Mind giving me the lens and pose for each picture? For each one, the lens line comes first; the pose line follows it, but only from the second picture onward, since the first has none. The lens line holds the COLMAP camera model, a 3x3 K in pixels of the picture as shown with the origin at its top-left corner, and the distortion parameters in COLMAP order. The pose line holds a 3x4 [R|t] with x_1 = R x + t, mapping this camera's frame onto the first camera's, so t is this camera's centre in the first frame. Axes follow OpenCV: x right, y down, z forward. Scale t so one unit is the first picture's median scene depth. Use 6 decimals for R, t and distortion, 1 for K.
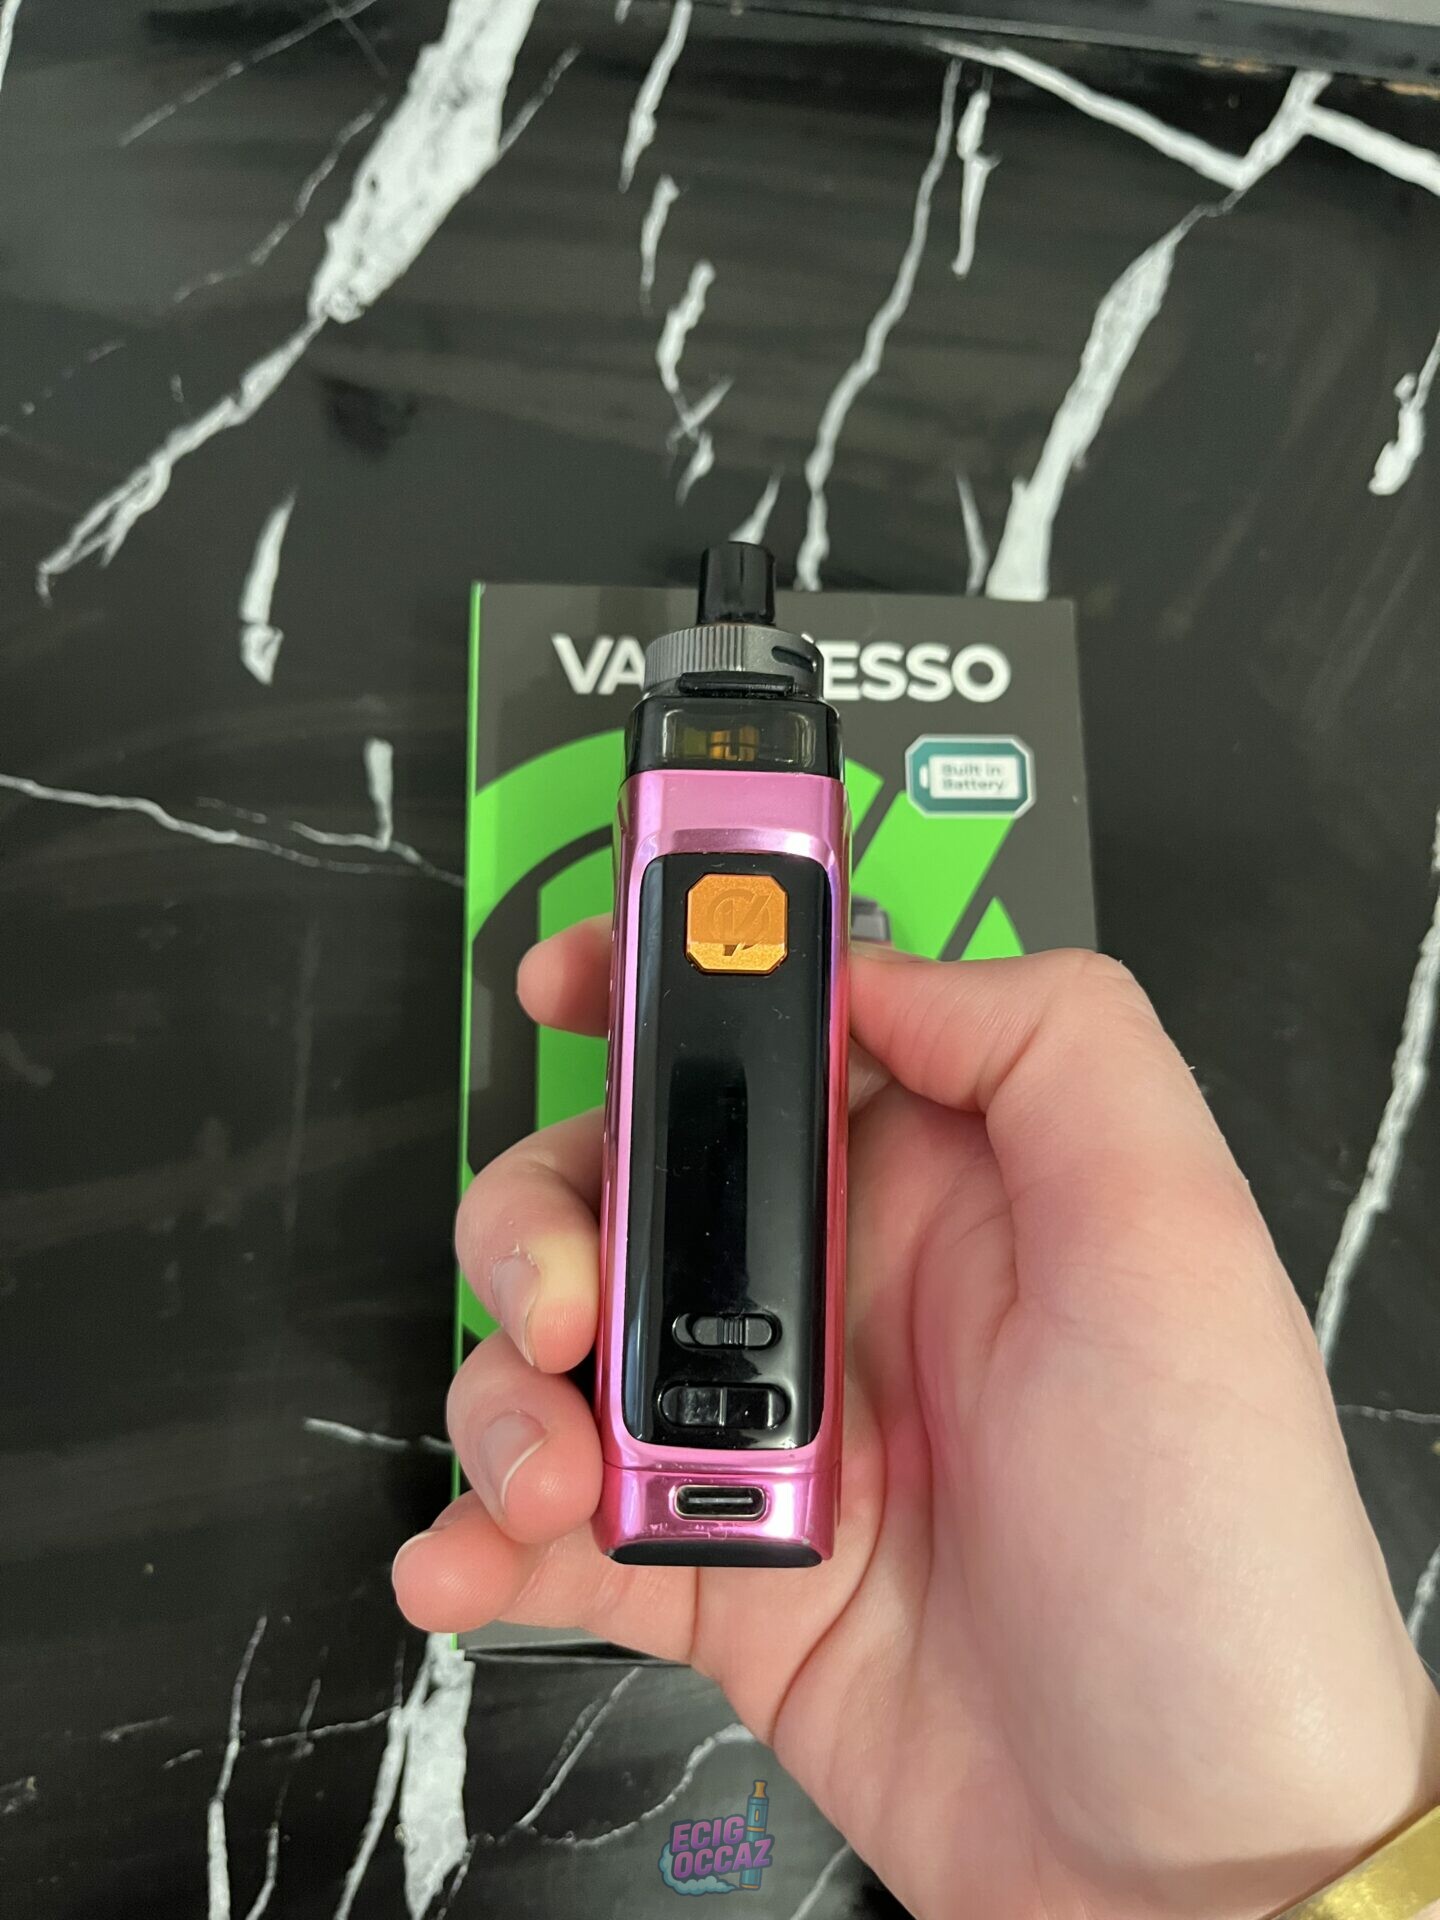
lens RADIAL K [[1510.2, 0, 727.4], [0, 1510.2, 949.5], [0, 0, 1]] dist [0.013418, -0.066997]
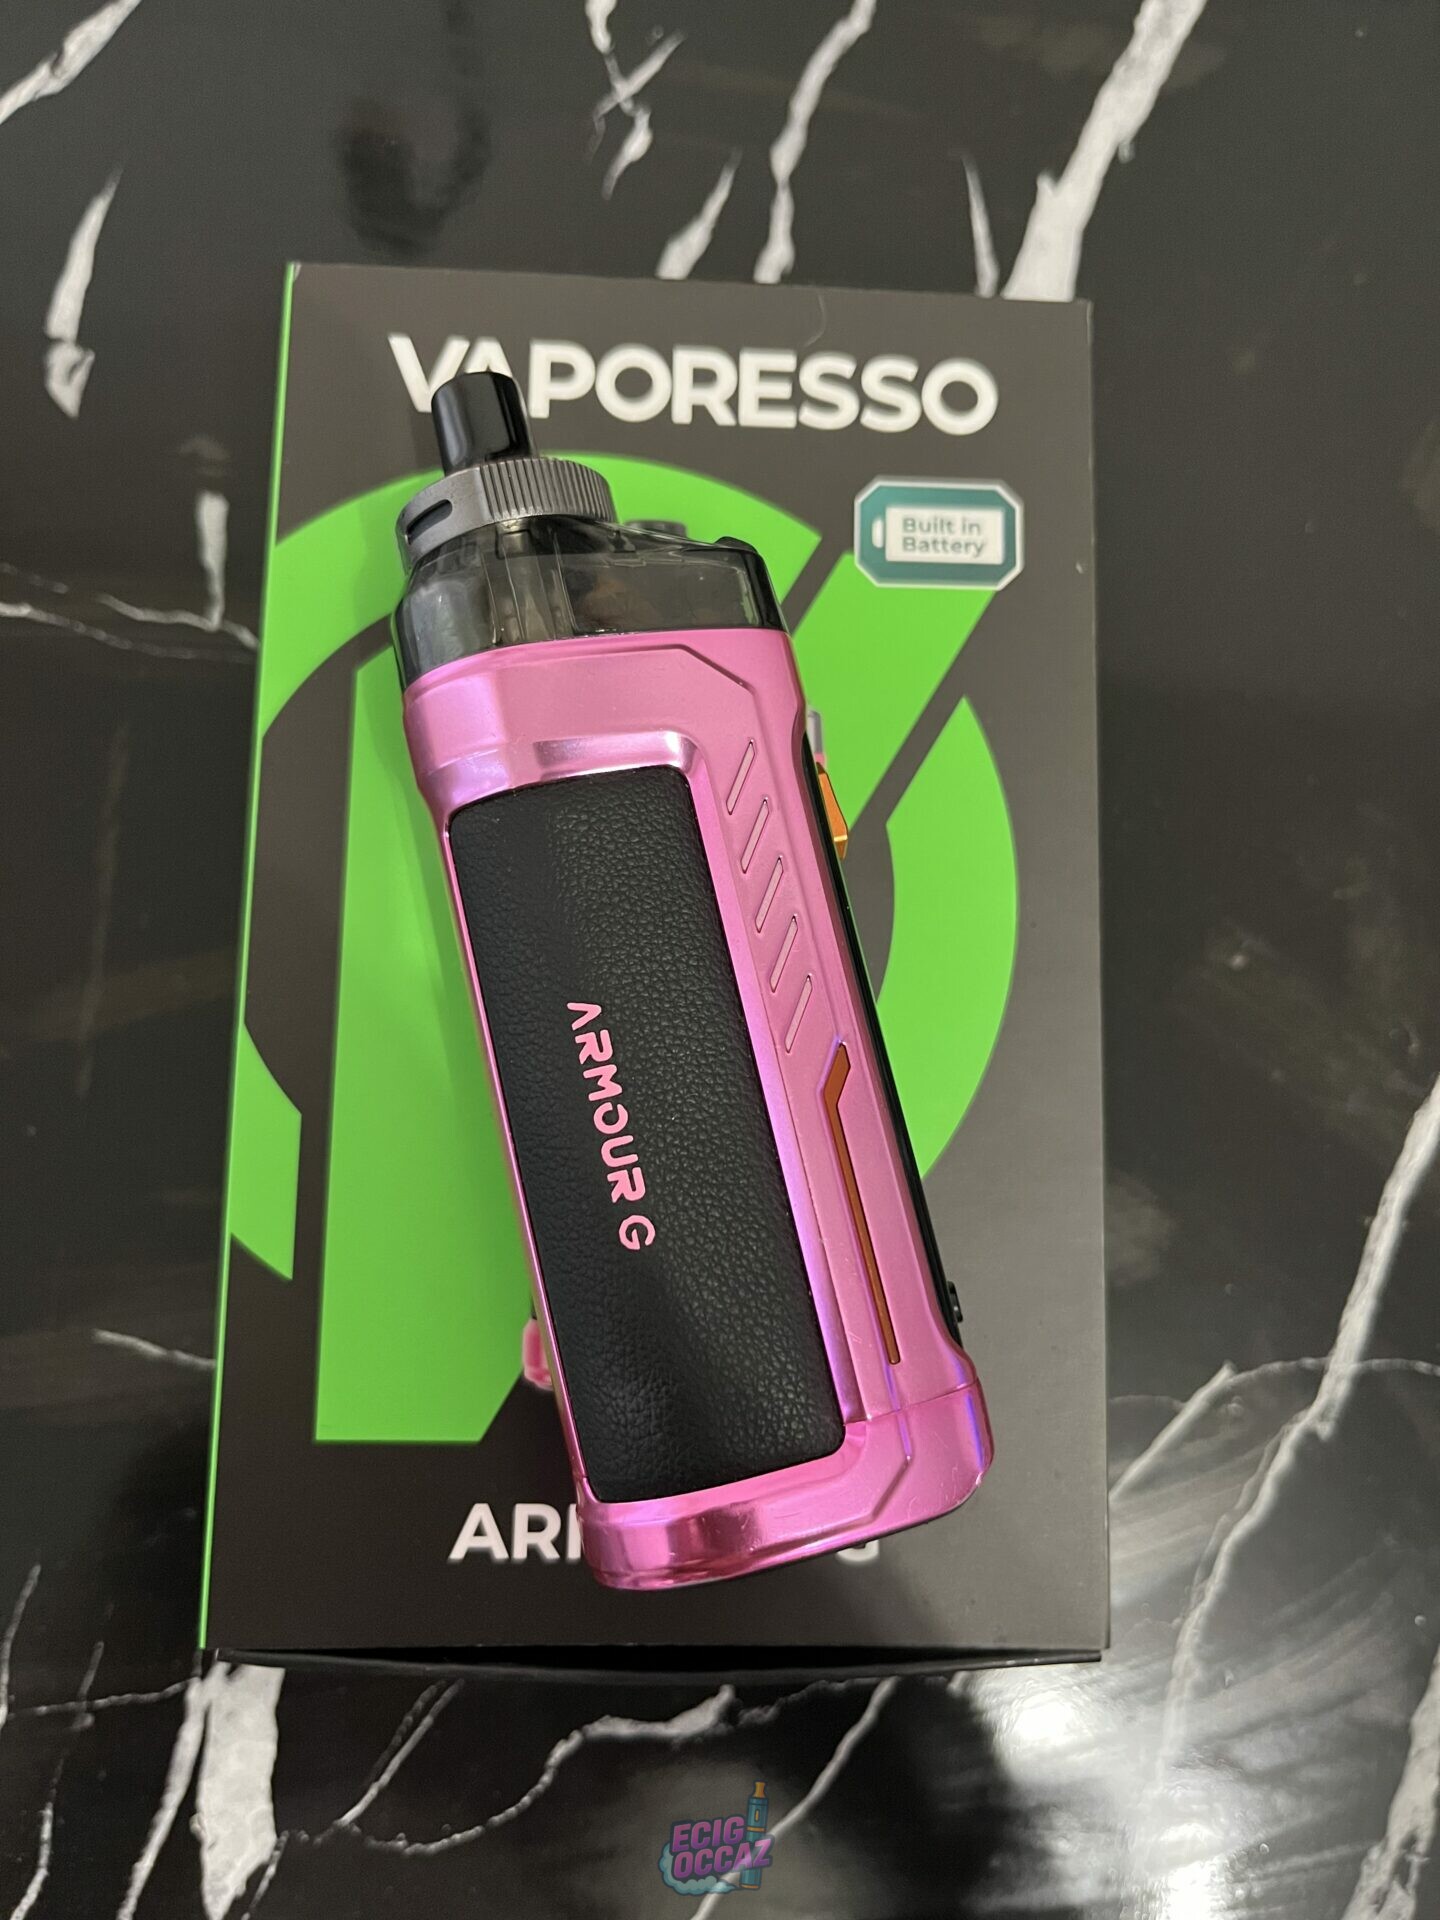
lens RADIAL K [[1540.5, 0, 746.7], [0, 1540.5, 963.7], [0, 0, 1]] dist [0.049755, -0.141040]
pose [[0.998954, 0.028387, -0.035835, 0.090523], [-0.024950, 0.995355, 0.092980, 0.026870], [0.038308, -0.091989, 0.995023, 0.192012]]
